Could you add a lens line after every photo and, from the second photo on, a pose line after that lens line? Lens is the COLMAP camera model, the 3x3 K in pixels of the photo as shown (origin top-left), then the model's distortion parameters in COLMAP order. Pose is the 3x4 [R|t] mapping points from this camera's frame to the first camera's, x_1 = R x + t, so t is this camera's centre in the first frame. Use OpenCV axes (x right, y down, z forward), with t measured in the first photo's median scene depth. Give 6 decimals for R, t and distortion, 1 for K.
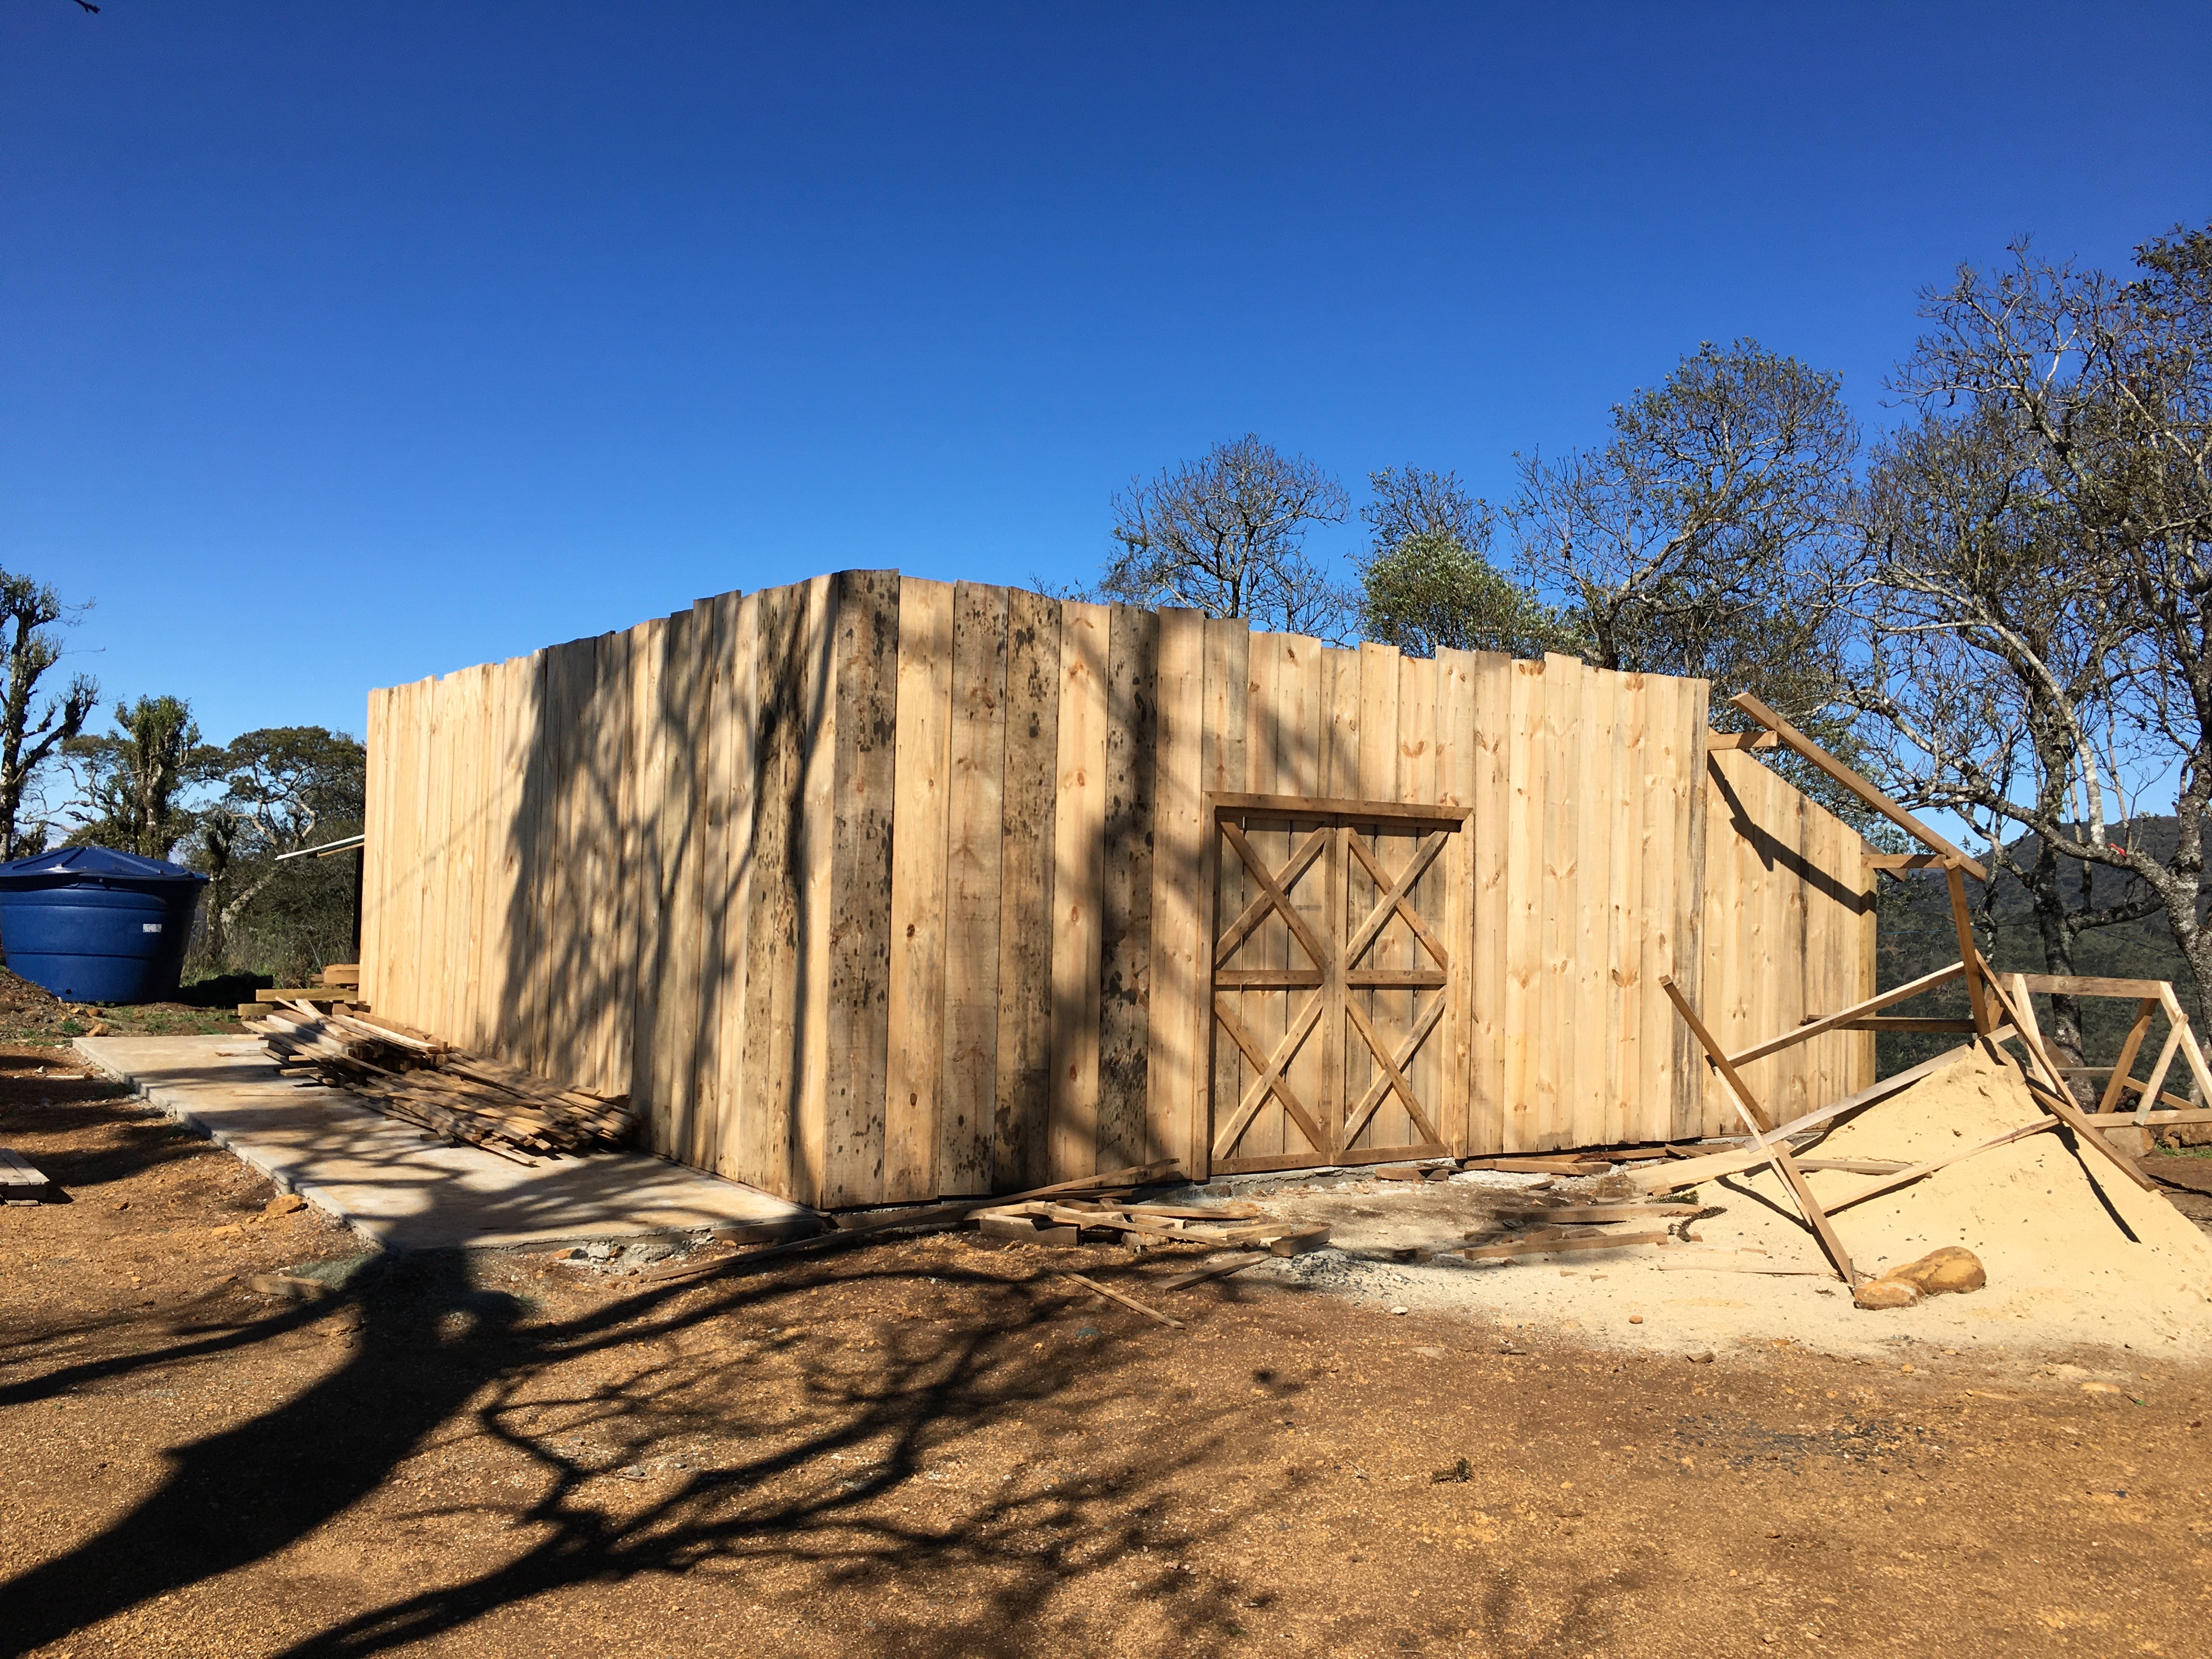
lens RADIAL K [[1896.0, 0, 1091.7], [0, 1896.0, 819.4], [0, 0, 1]] dist [-0.007099, -0.000139]
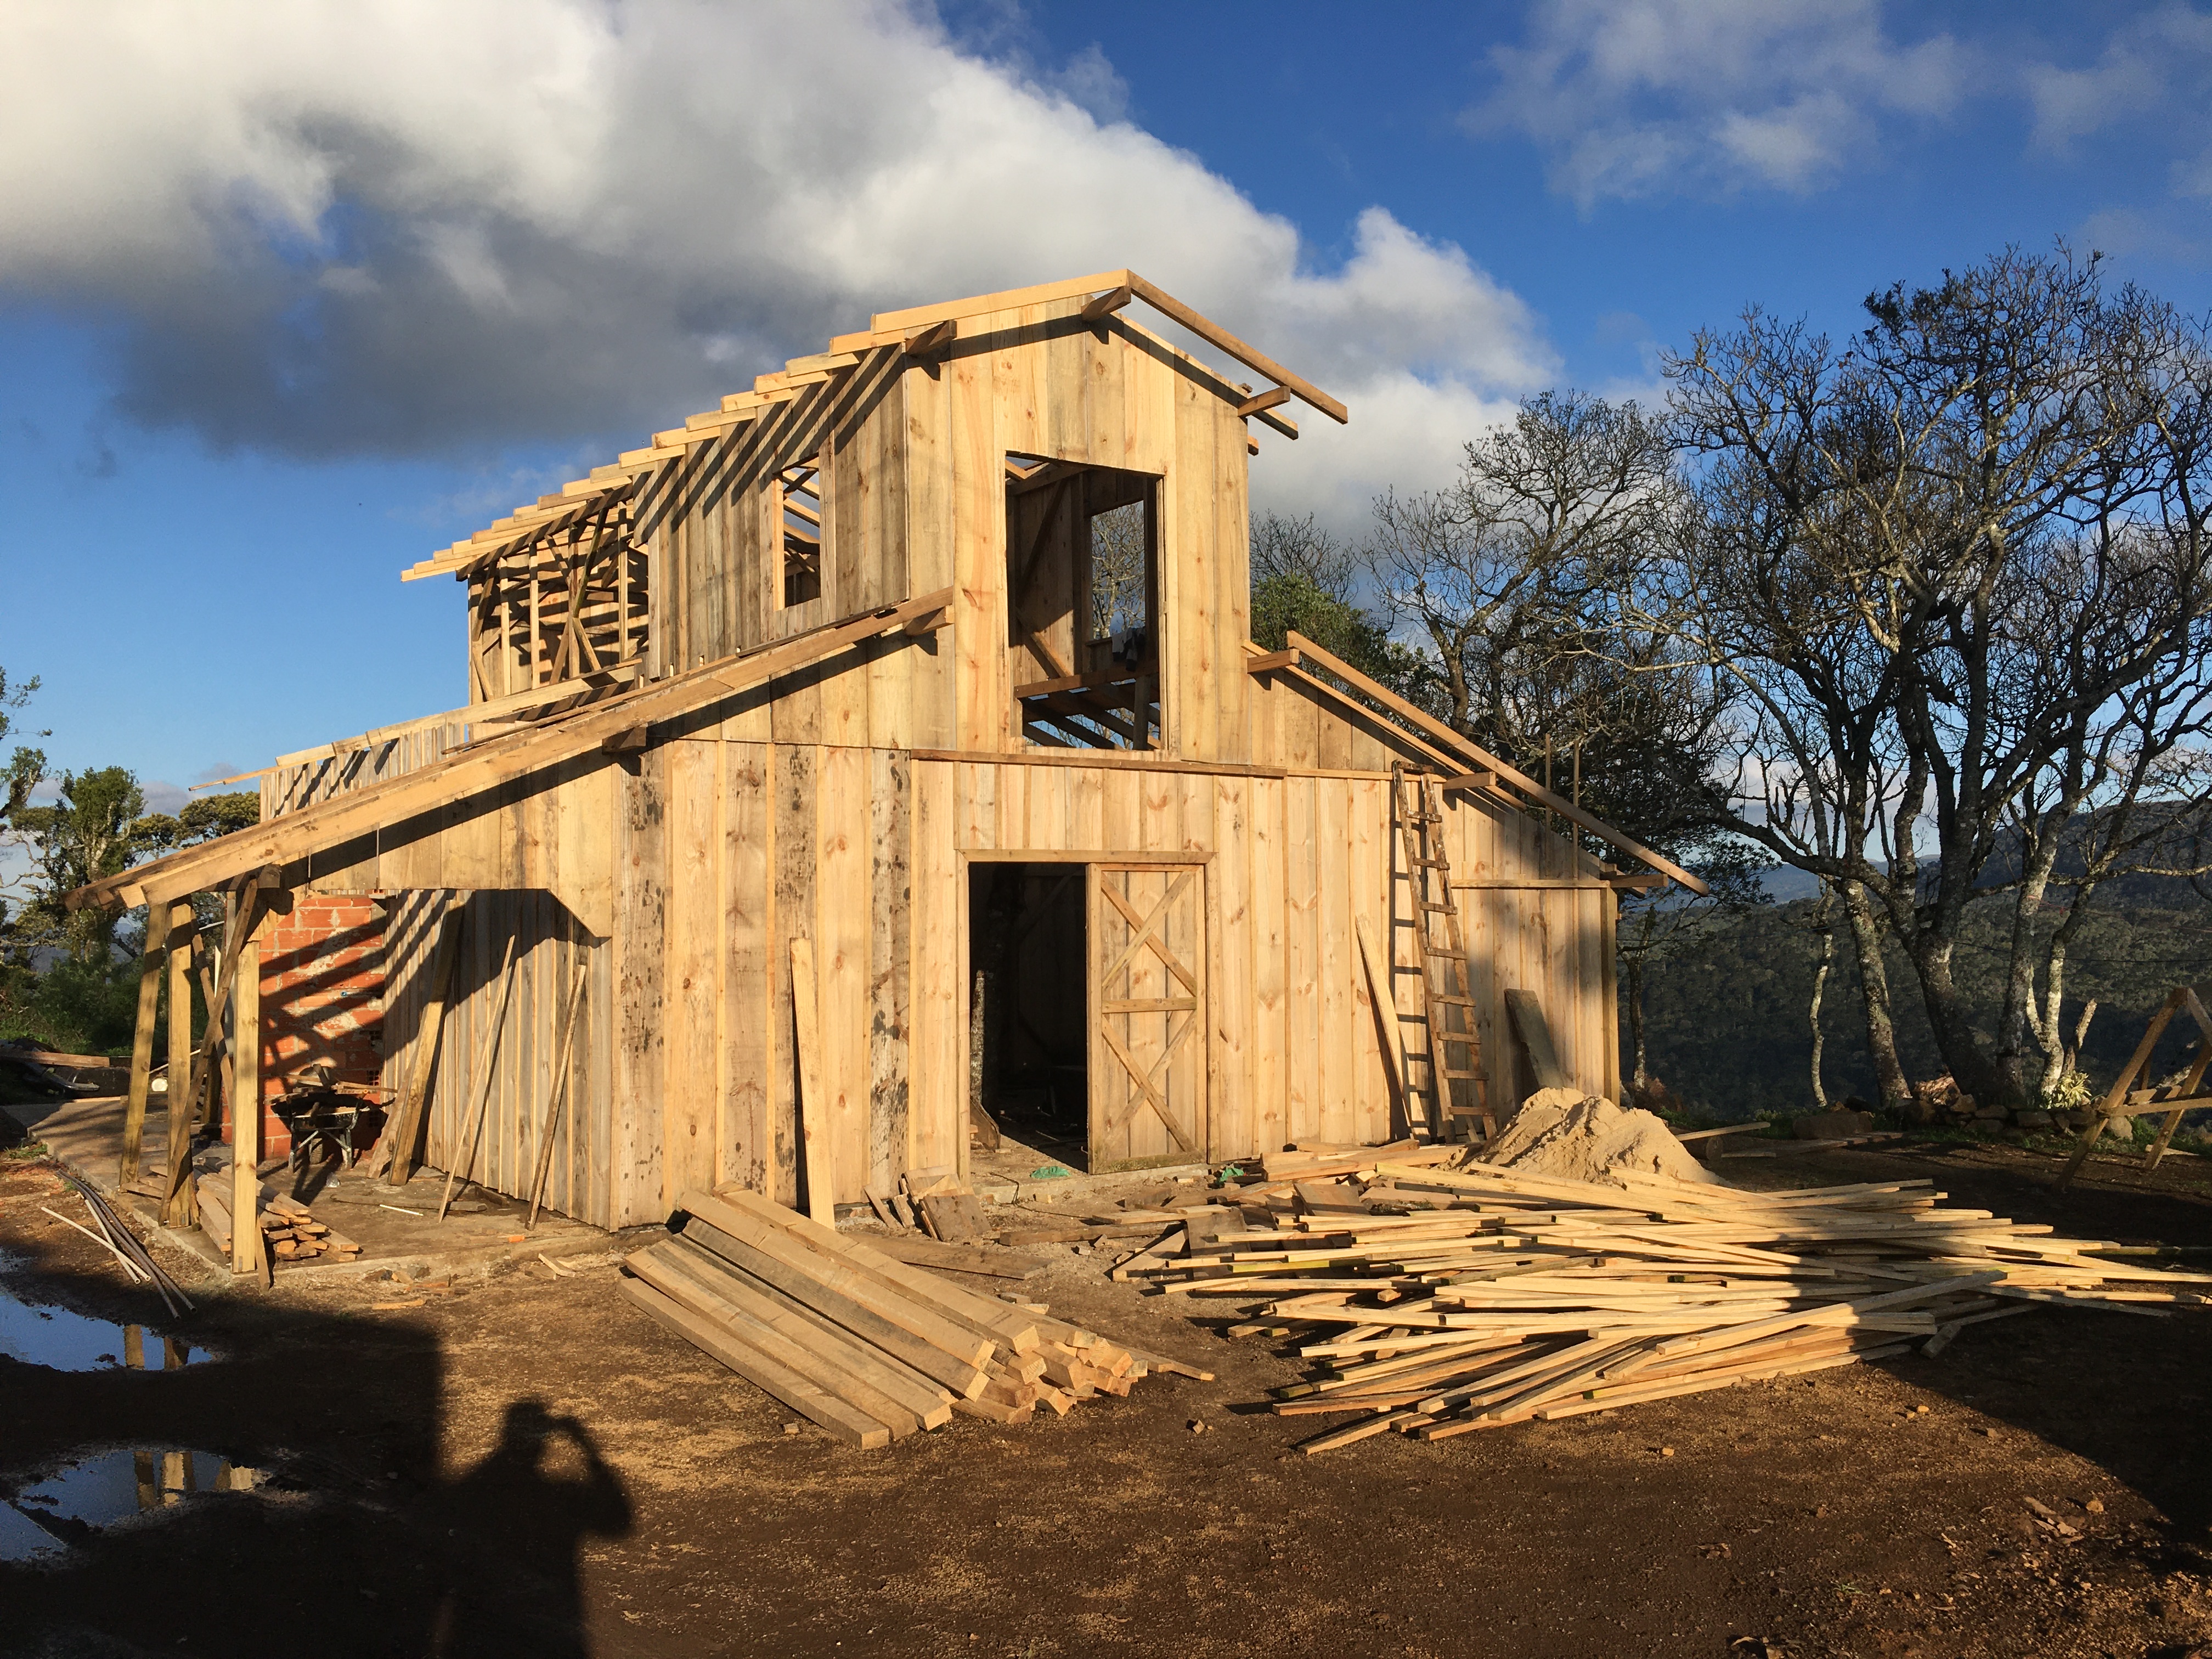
lens RADIAL K [[1896.0, 0, 1107.6], [0, 1896.0, 822.4], [0, 0, 1]] dist [-0.007099, -0.000139]
pose [[0.998941, -0.039221, 0.024062, 0.117288], [0.039564, 0.999119, -0.013965, -0.011163], [-0.023493, 0.014902, 0.999613, -0.136965]]
